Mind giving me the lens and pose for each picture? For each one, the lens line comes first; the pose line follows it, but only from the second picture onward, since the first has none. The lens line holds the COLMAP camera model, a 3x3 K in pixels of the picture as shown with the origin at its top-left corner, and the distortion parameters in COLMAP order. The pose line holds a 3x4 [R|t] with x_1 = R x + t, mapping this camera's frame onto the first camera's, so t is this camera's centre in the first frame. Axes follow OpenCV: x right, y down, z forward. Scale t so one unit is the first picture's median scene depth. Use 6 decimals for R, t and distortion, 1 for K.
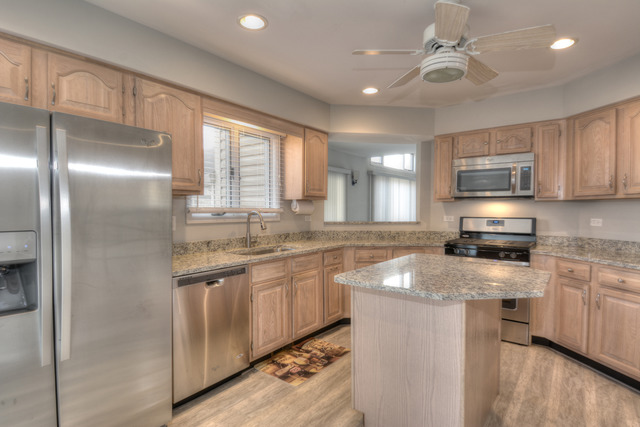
lens RADIAL K [[335.8, 0, 319.2], [0, 335.8, 214.6], [0, 0, 1]] dist [0.000981, -0.004564]
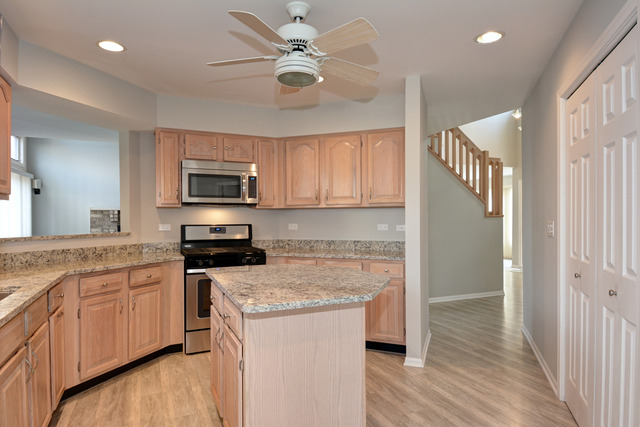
lens RADIAL K [[373.9, 0, 319.6], [0, 373.9, 216.4], [0, 0, 1]] dist [0.008816, 0.000327]
pose [[0.463517, -0.001250, 0.886087, -0.332974], [0.018111, 0.999803, -0.008063, -0.001826], [-0.885903, 0.019785, 0.463449, 0.259038]]
